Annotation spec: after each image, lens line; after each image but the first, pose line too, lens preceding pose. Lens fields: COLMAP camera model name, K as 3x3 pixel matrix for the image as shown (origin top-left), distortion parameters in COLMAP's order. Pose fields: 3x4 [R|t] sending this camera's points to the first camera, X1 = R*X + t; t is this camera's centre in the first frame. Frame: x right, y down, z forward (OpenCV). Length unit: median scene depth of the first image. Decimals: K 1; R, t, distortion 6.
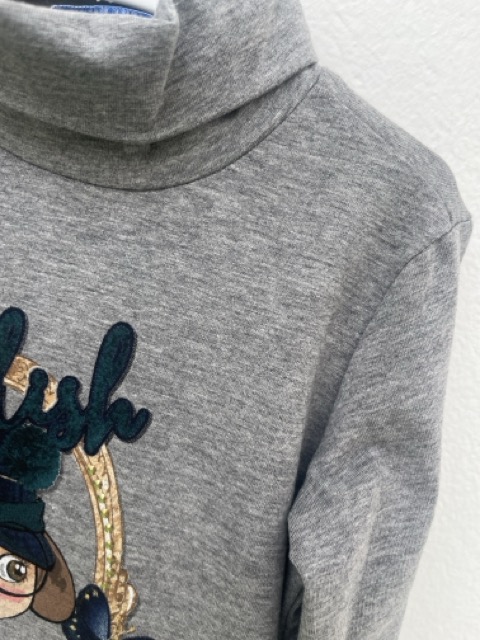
lens RADIAL K [[501.3, 0, 240.0], [0, 501.3, 320.0], [0, 0, 1]] dist [0.046865, -0.115598]
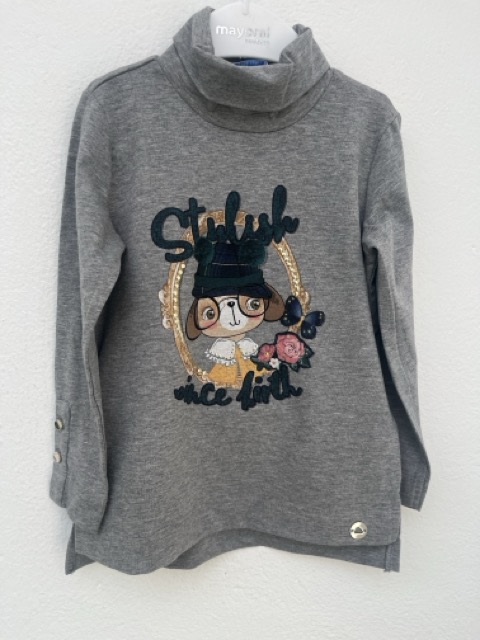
lens RADIAL K [[501.3, 0, 240.0], [0, 501.3, 320.0], [0, 0, 1]] dist [0.046865, -0.115598]
pose [[0.961506, -0.250662, 0.112579, -0.844420], [0.248572, 0.968069, 0.032470, 0.505342], [-0.117123, -0.003236, 0.993112, -1.409459]]
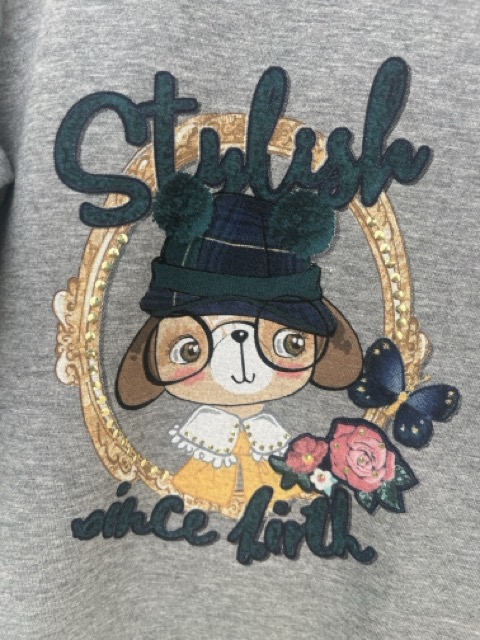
lens RADIAL K [[501.3, 0, 240.0], [0, 501.3, 320.0], [0, 0, 1]] dist [0.046865, -0.115598]
pose [[0.988380, -0.118242, -0.095519, -0.478520], [0.125122, 0.989700, 0.069558, 0.388455], [0.086310, -0.080701, 0.992994, -0.022929]]
